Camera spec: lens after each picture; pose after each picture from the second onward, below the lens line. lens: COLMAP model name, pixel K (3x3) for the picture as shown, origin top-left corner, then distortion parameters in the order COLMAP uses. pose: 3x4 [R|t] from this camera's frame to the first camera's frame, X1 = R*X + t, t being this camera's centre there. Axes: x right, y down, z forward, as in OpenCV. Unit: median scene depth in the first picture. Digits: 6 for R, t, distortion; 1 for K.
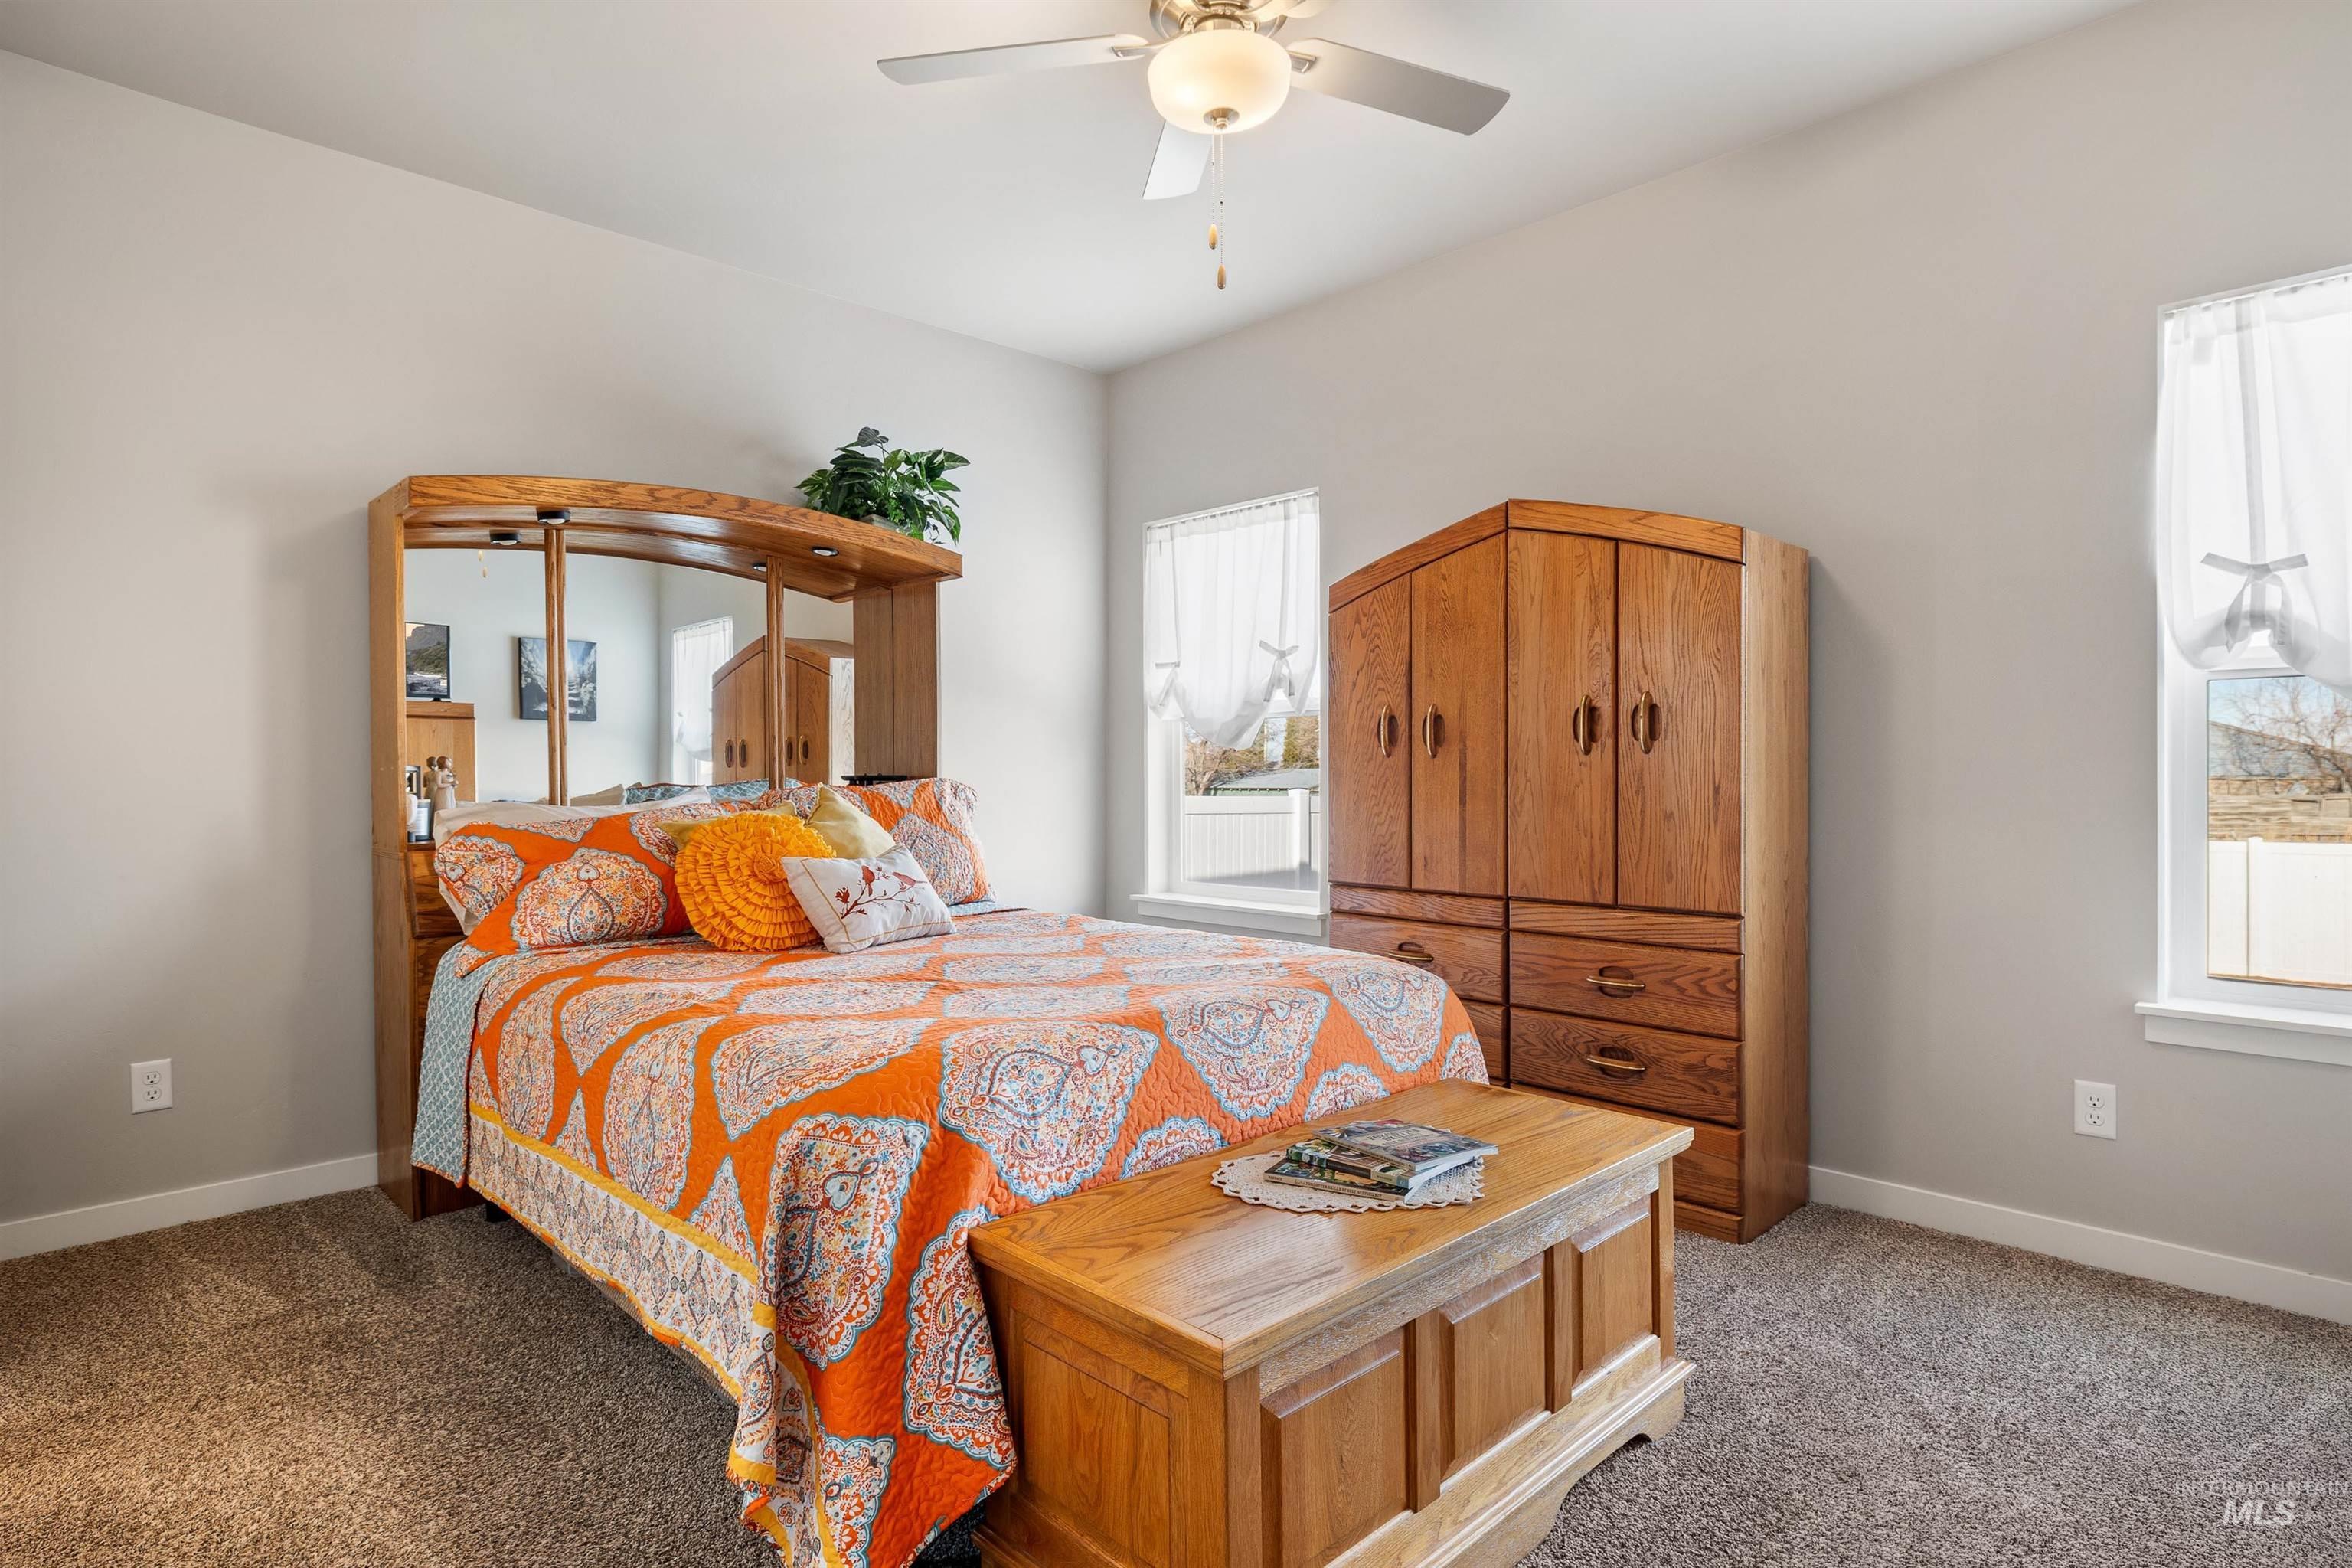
lens RADIAL K [[1211.9, 0, 1176.0], [0, 1211.9, 784.0], [0, 0, 1]] dist [-0.024126, 0.000297]
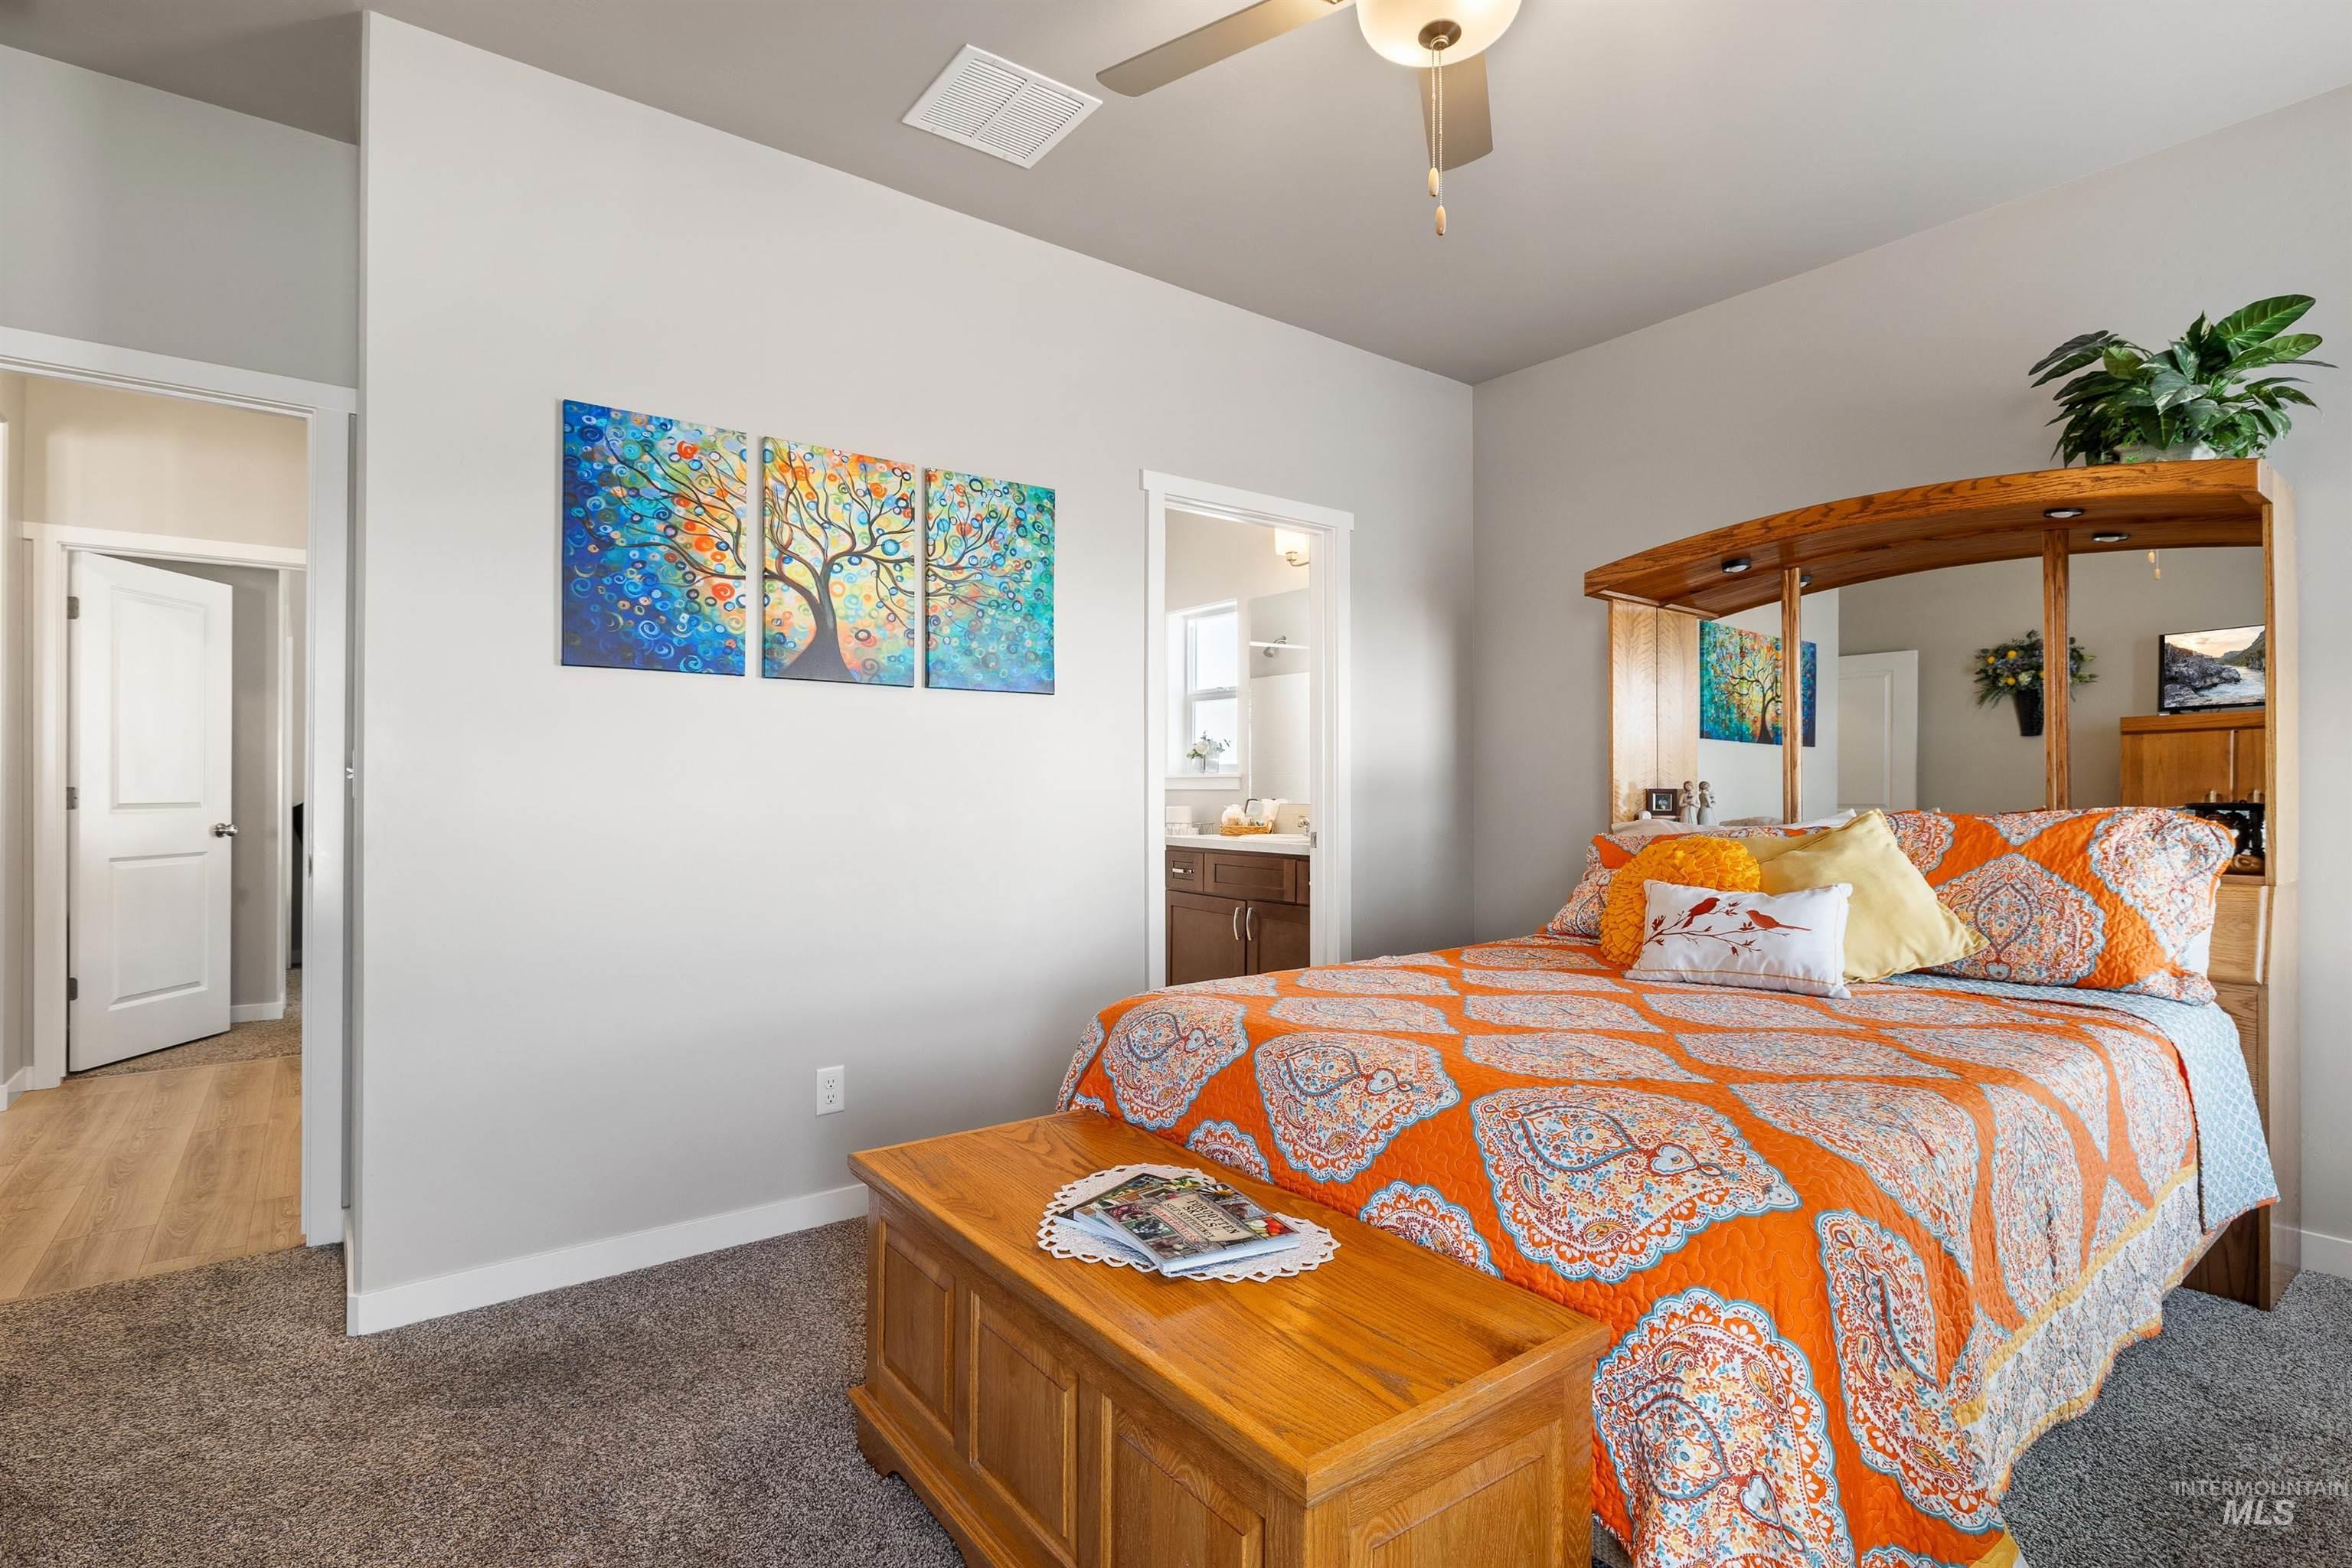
lens RADIAL K [[1107.4, 0, 1176.0], [0, 1107.4, 784.0], [0, 0, 1]] dist [-0.017698, 0.000117]
pose [[-0.116050, -0.004217, -0.993234, 0.934383], [-0.009223, 0.999952, -0.003168, -0.019919], [0.993201, 0.008793, -0.116083, 1.013980]]
